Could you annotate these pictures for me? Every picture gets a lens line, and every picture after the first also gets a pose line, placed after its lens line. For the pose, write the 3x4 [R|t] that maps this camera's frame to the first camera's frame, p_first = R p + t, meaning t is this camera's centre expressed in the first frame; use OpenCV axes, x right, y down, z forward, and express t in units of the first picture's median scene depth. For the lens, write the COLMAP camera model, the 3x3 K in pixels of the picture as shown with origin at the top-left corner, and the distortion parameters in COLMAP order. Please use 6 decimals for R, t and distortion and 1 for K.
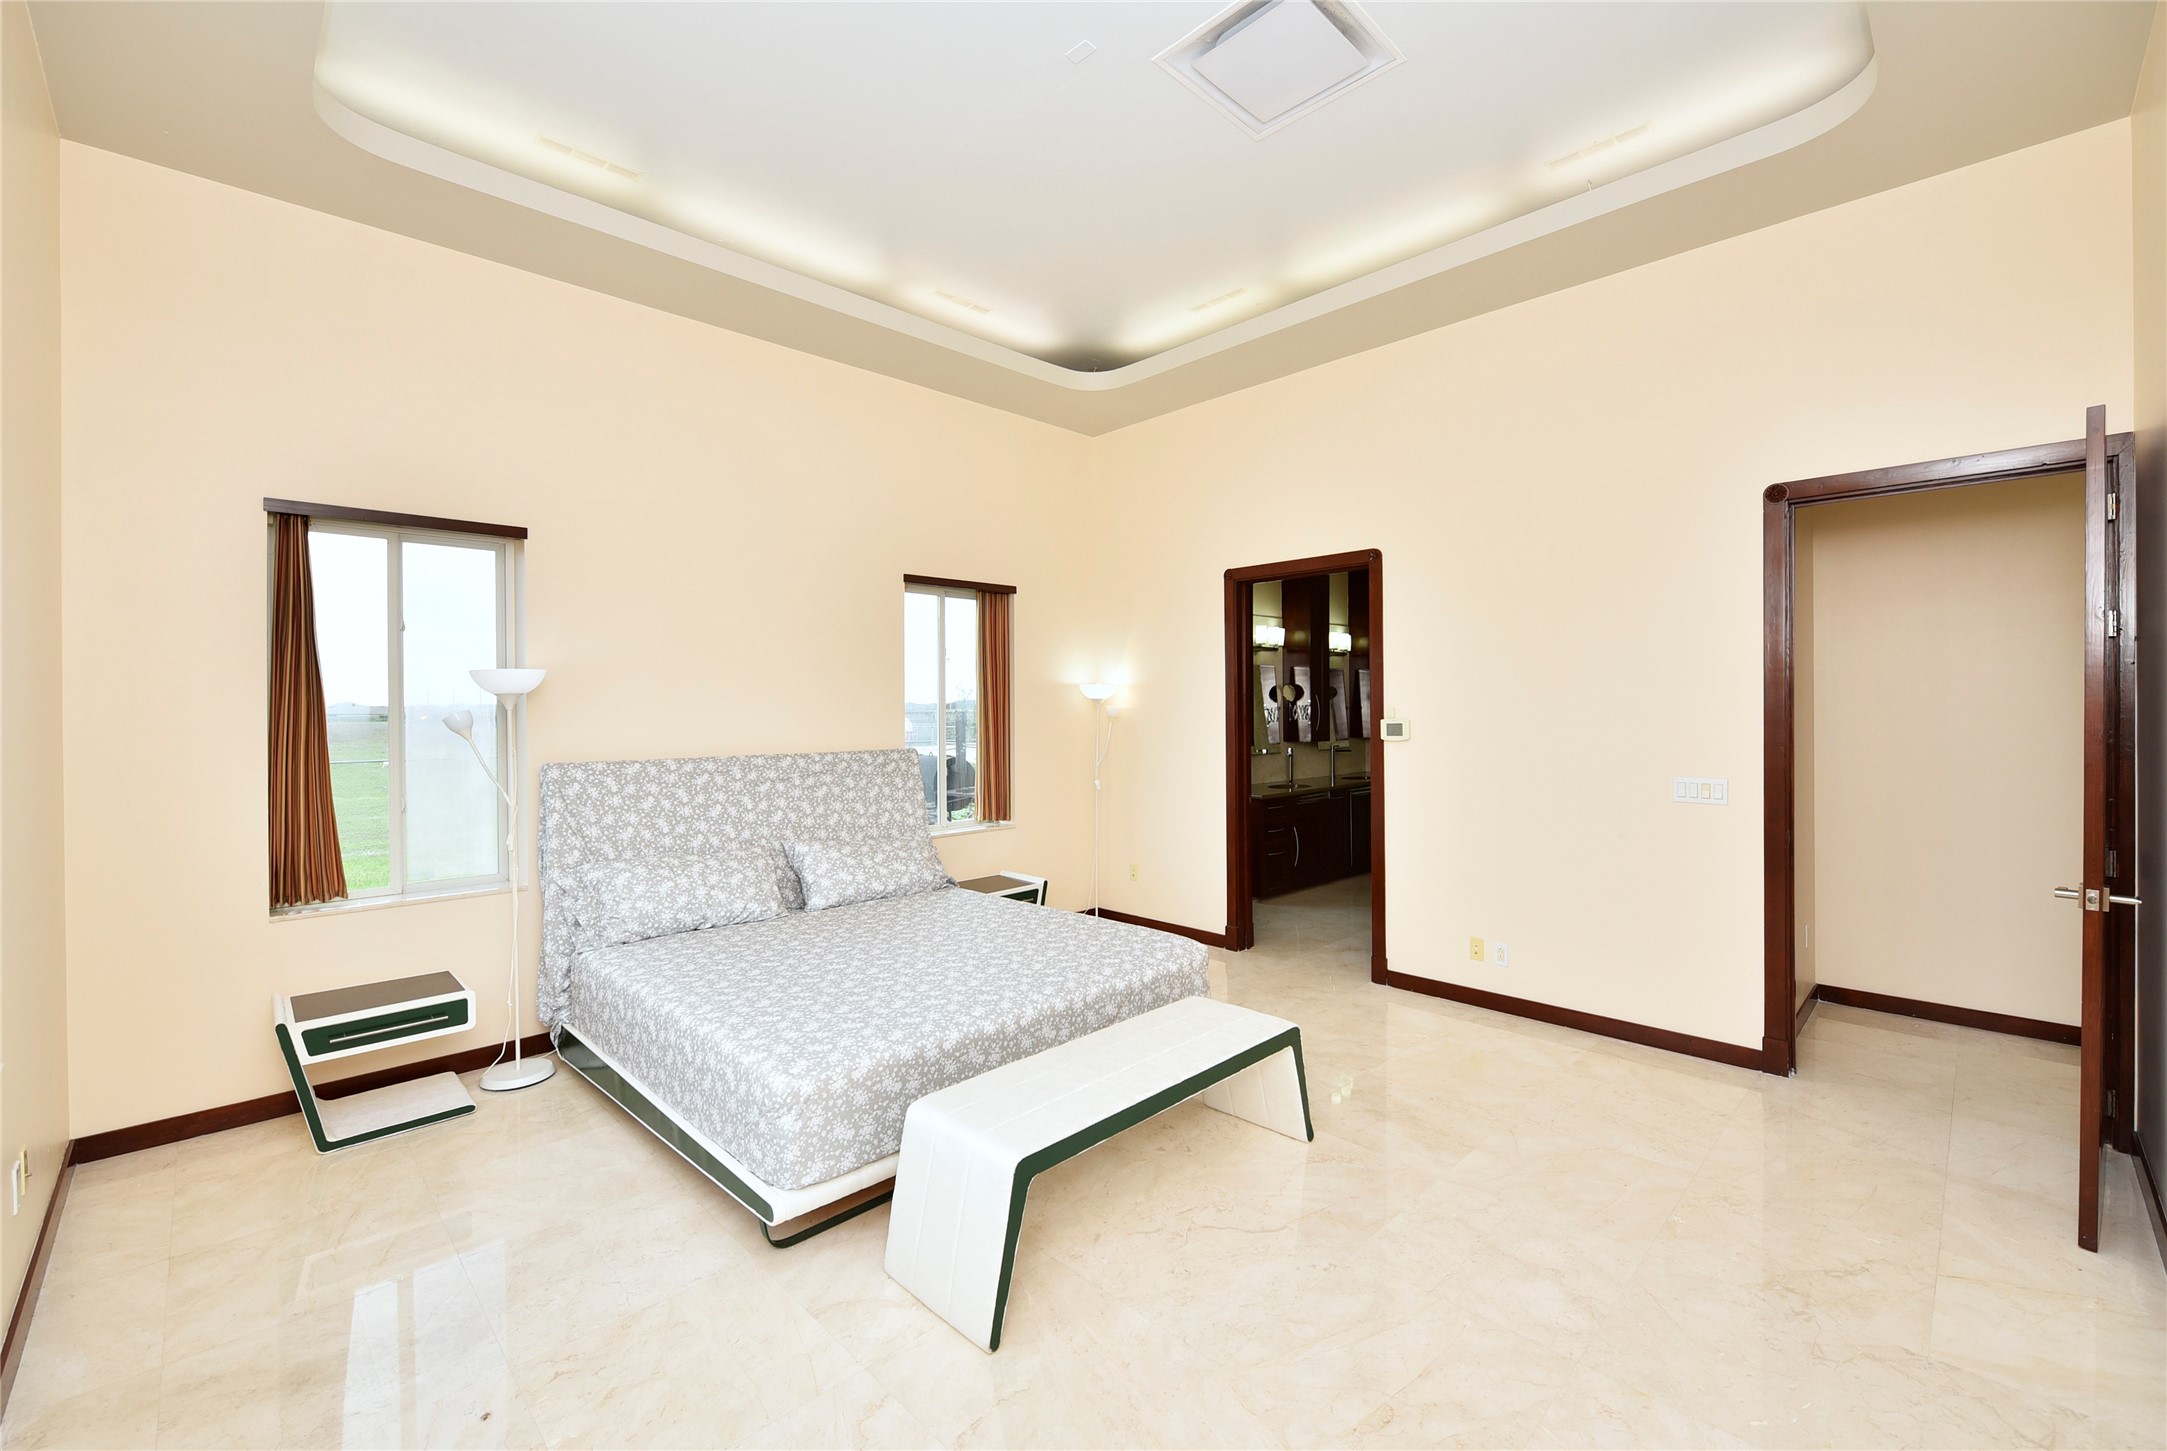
lens RADIAL K [[910.4, 0, 1091.7], [0, 910.4, 717.7], [0, 0, 1]] dist [-0.011921, -0.000478]
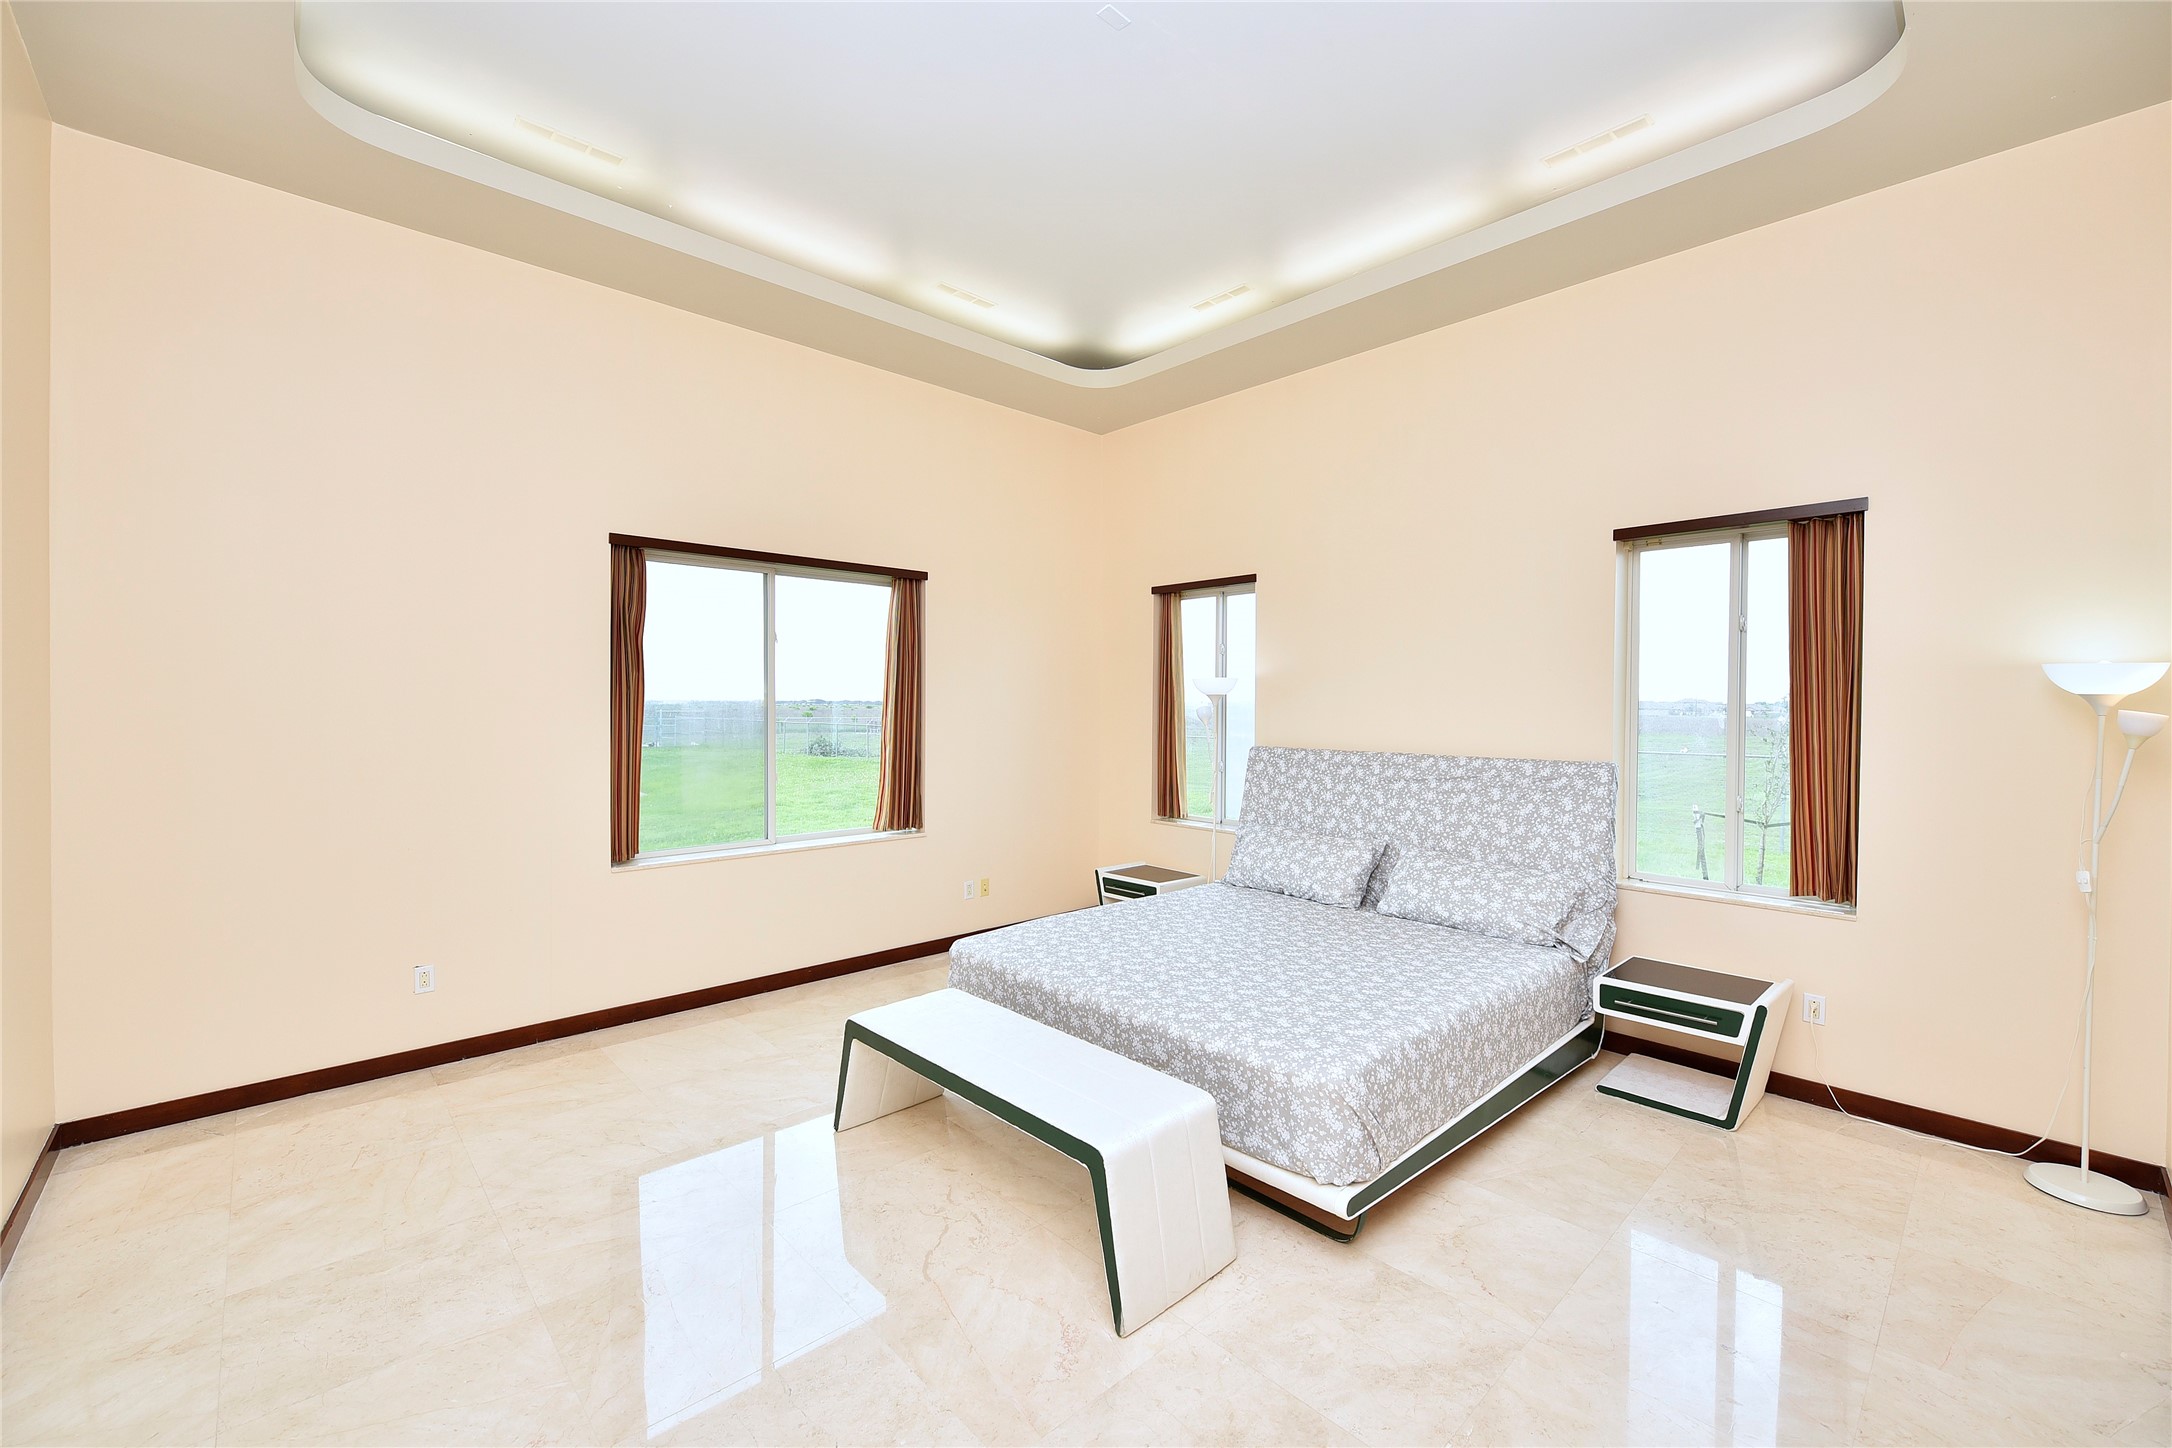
lens RADIAL K [[912.5, 0, 1095.5], [0, 912.5, 706.5], [0, 0, 1]] dist [-0.011921, -0.000478]
pose [[-0.051021, 0.007197, -0.998672, 0.674514], [-0.019036, 0.999785, 0.008178, -0.012332], [0.998516, 0.019428, -0.050873, 0.735125]]
